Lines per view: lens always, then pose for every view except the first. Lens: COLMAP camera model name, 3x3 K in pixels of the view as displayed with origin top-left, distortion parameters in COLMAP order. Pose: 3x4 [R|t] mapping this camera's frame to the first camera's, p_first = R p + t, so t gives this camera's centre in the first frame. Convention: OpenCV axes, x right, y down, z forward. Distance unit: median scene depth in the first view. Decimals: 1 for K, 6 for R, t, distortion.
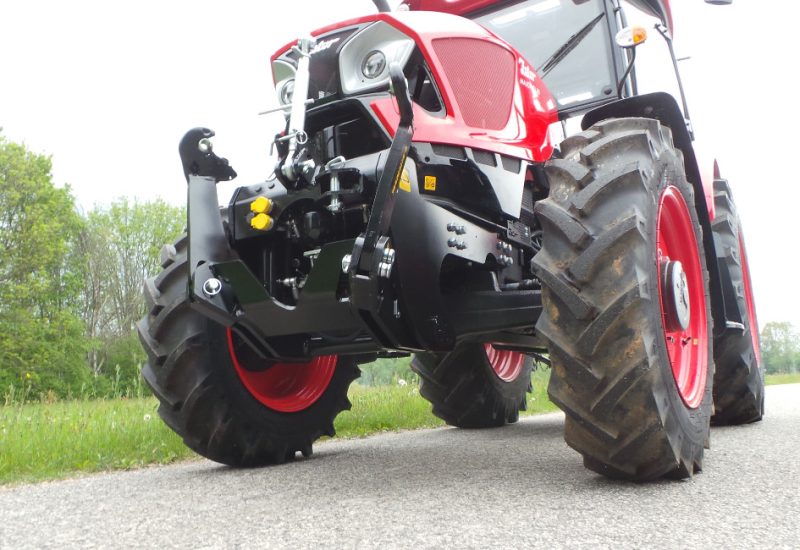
lens RADIAL K [[682.5, 0, 398.9], [0, 682.5, 276.5], [0, 0, 1]] dist [0.007067, -0.001380]
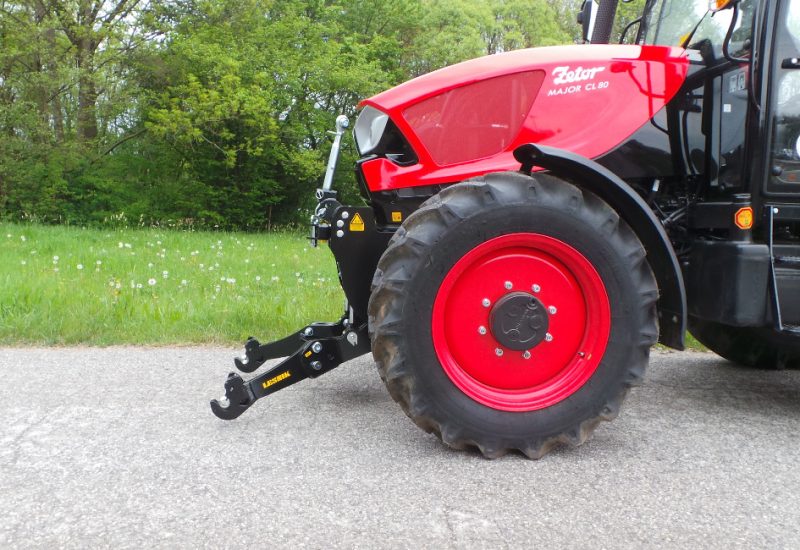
lens RADIAL K [[682.5, 0, 400.2], [0, 682.5, 273.8], [0, 0, 1]] dist [0.007067, -0.001380]
pose [[0.609264, 0.126237, -0.782855, 1.144827], [0.075164, 0.973608, 0.215494, -0.314371], [0.789397, -0.190135, 0.583695, 0.122781]]
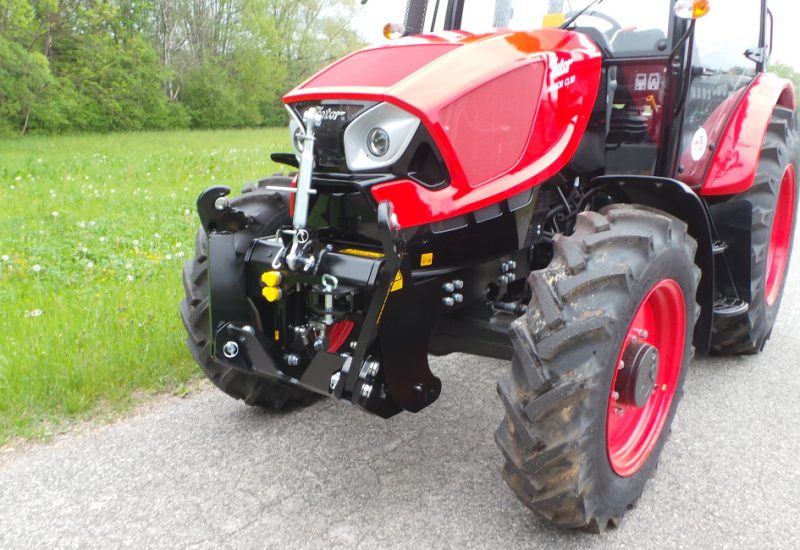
lens RADIAL K [[682.5, 0, 400.3], [0, 682.5, 276.6], [0, 0, 1]] dist [0.007067, -0.001380]
pose [[0.992966, 0.079743, -0.087520, 0.095044], [-0.039831, 0.921078, 0.387334, -0.496271], [0.111500, -0.381124, 0.917776, 0.004567]]
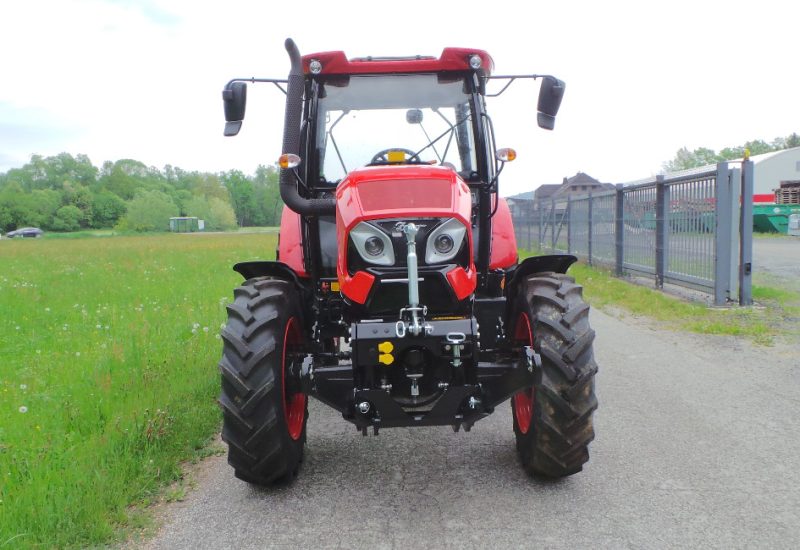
lens RADIAL K [[682.5, 0, 403.0], [0, 682.5, 280.2], [0, 0, 1]] dist [0.007067, -0.001380]
pose [[0.842956, -0.024876, 0.537407, -0.884025], [-0.101101, 0.973807, 0.203661, -0.506262], [-0.528398, -0.226010, 0.818362, -0.193345]]
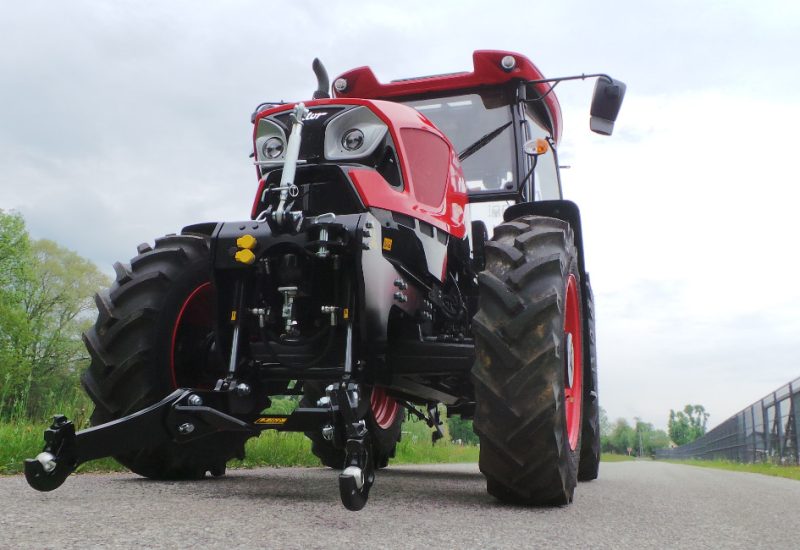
lens RADIAL K [[682.5, 0, 399.7], [0, 682.5, 275.0], [0, 0, 1]] dist [0.007067, -0.001380]
pose [[0.966559, 0.137215, 0.216645, -0.176604], [-0.119100, 0.988363, -0.094628, 0.026598], [-0.227108, 0.065661, 0.971653, -0.158666]]
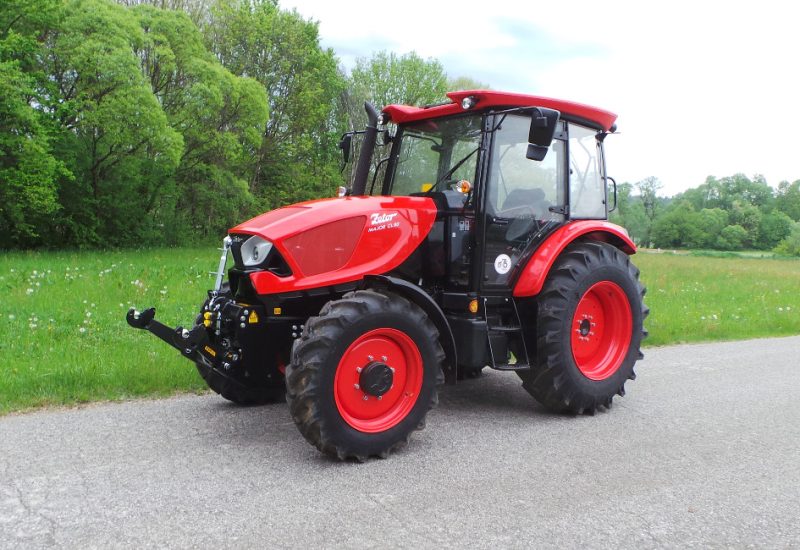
lens RADIAL K [[682.5, 0, 401.7], [0, 682.5, 277.4], [0, 0, 1]] dist [0.007067, -0.001380]
pose [[0.927832, 0.109207, -0.356655, 1.105500], [-0.023793, 0.971561, 0.235591, -0.717215], [0.372240, -0.210103, 0.904043, -0.740873]]
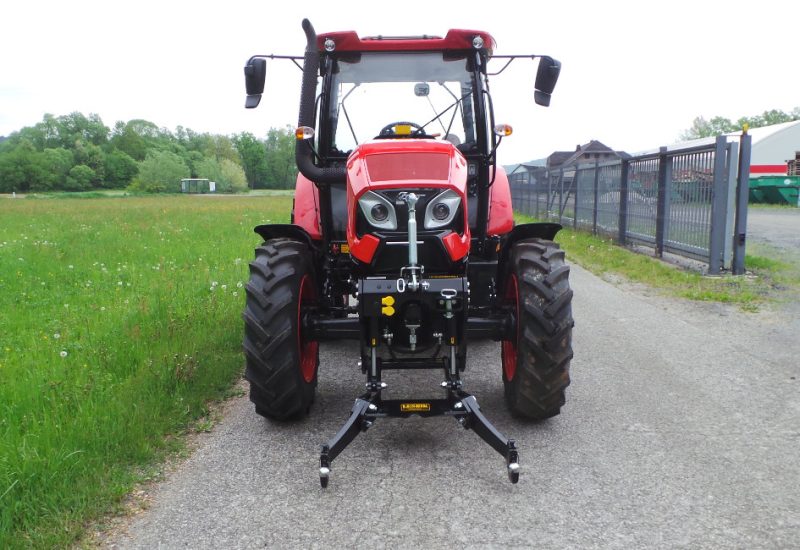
lens RADIAL K [[682.5, 0, 405.5], [0, 682.5, 278.6], [0, 0, 1]] dist [0.007067, -0.001380]
pose [[0.849270, -0.035802, 0.526743, -0.976471], [-0.115684, 0.960834, 0.251823, -0.544326], [-0.515128, -0.274802, 0.811866, -0.373336]]
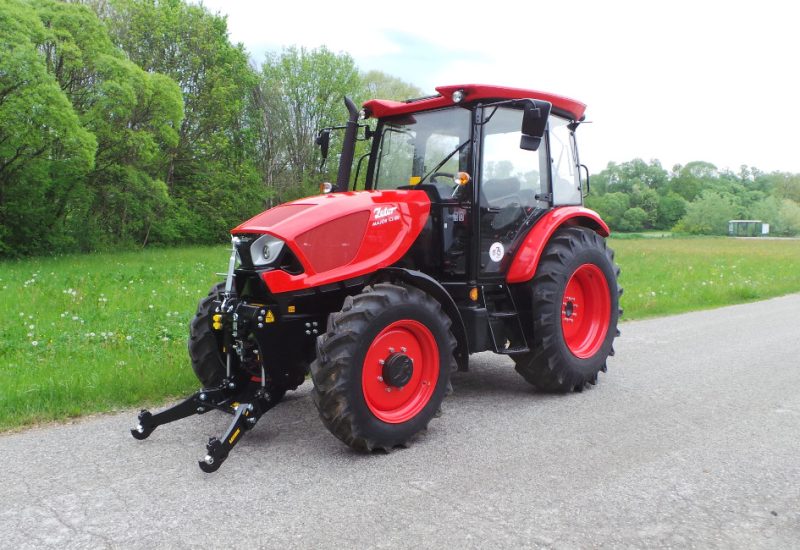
lens RADIAL K [[682.5, 0, 401.7], [0, 682.5, 276.4], [0, 0, 1]] dist [0.007067, -0.001380]
pose [[0.969330, 0.062868, -0.237584, 0.838935], [-0.003822, 0.970467, 0.241202, -0.716171], [0.245731, -0.232897, 0.940944, -0.864492]]
